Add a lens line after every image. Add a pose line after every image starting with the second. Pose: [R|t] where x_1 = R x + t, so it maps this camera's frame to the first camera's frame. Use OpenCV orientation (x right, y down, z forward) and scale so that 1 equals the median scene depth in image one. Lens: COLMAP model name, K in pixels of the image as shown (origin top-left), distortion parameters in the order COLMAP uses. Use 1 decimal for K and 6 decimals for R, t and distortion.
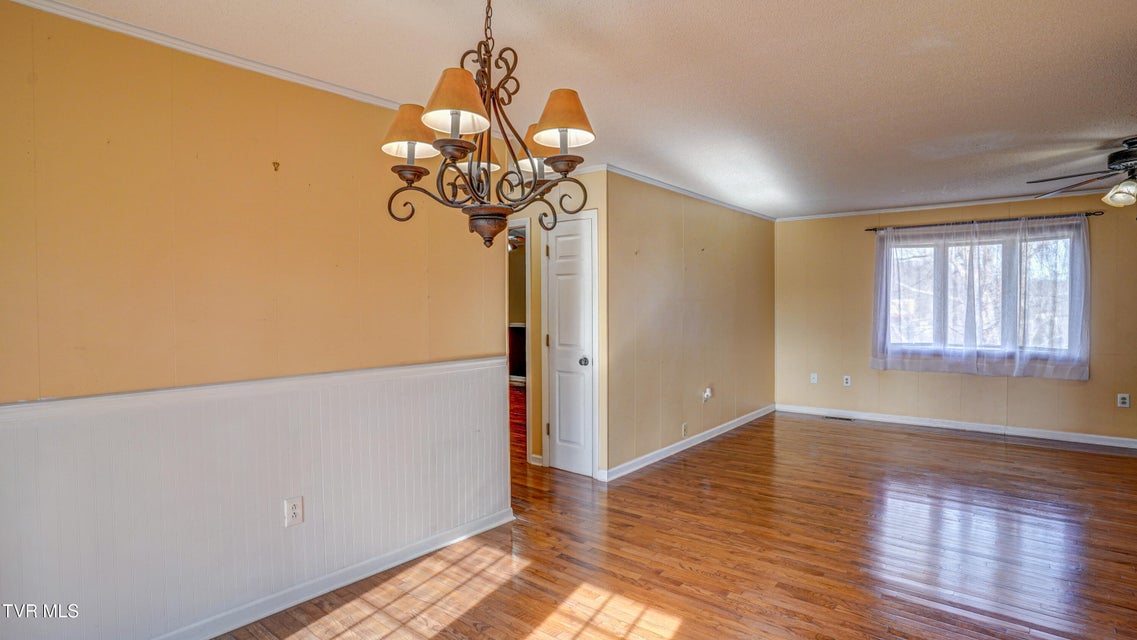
lens RADIAL K [[572.1, 0, 562.9], [0, 572.1, 317.1], [0, 0, 1]] dist [-0.070072, 0.039972]
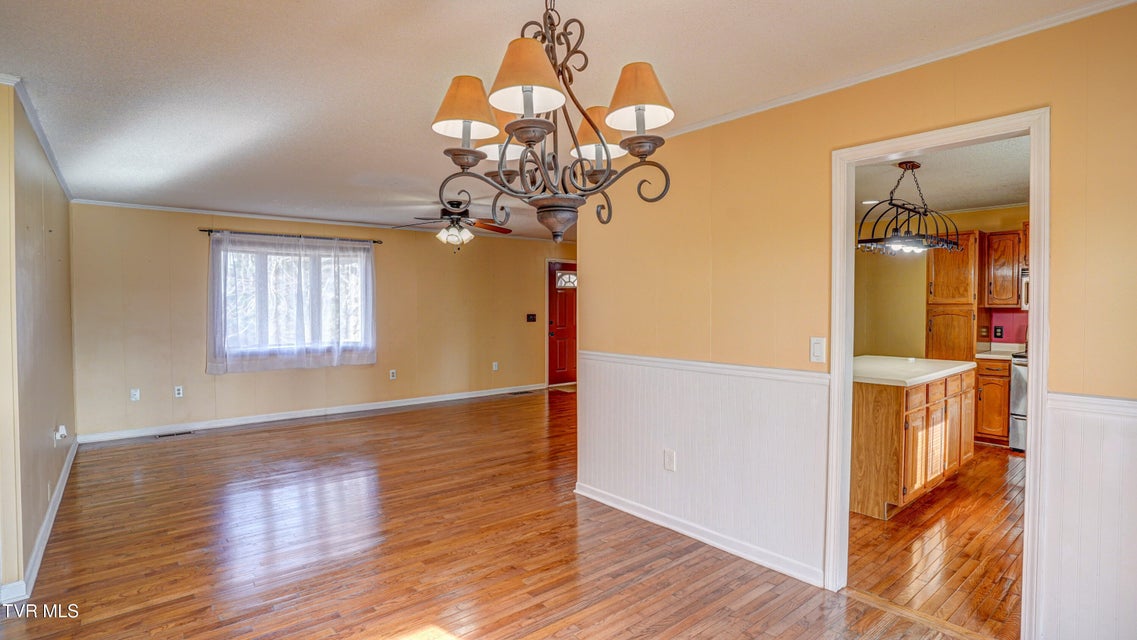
lens RADIAL K [[572.1, 0, 562.9], [0, 572.1, 317.1], [0, 0, 1]] dist [-0.070072, 0.039972]
pose [[0.196819, -0.016894, 0.980294, -0.307822], [0.023433, 0.999647, 0.012523, -0.005589], [-0.980160, 0.020507, 0.197146, 0.244671]]
